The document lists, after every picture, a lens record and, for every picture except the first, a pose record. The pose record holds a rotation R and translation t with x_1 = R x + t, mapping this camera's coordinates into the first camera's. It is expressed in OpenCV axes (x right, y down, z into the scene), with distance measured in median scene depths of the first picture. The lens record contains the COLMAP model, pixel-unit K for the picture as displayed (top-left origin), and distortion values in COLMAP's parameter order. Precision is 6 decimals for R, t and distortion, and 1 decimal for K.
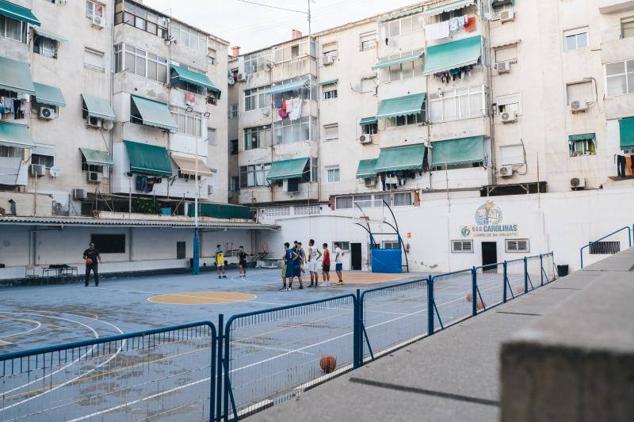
lens RADIAL K [[514.0, 0, 306.5], [0, 514.0, 210.0], [0, 0, 1]] dist [-0.025270, -0.003359]
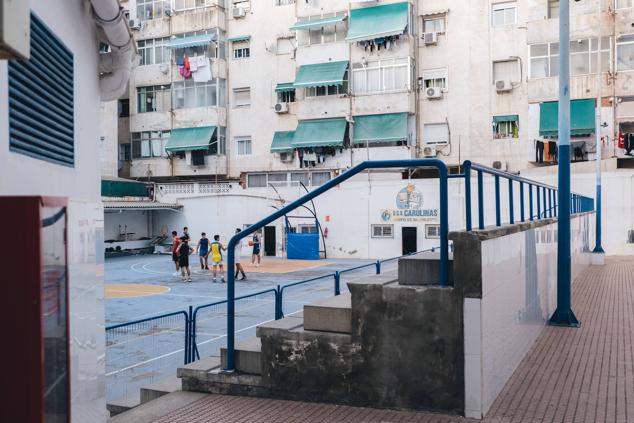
lens RADIAL K [[663.5, 0, 317.0], [0, 663.5, 211.5], [0, 0, 1]] dist [0.000309, 0.000226]
pose [[0.985083, 0.004471, 0.172023, -0.022366], [-0.014882, 0.998131, 0.059275, -0.031701], [-0.171436, -0.060950, 0.983308, -0.157070]]
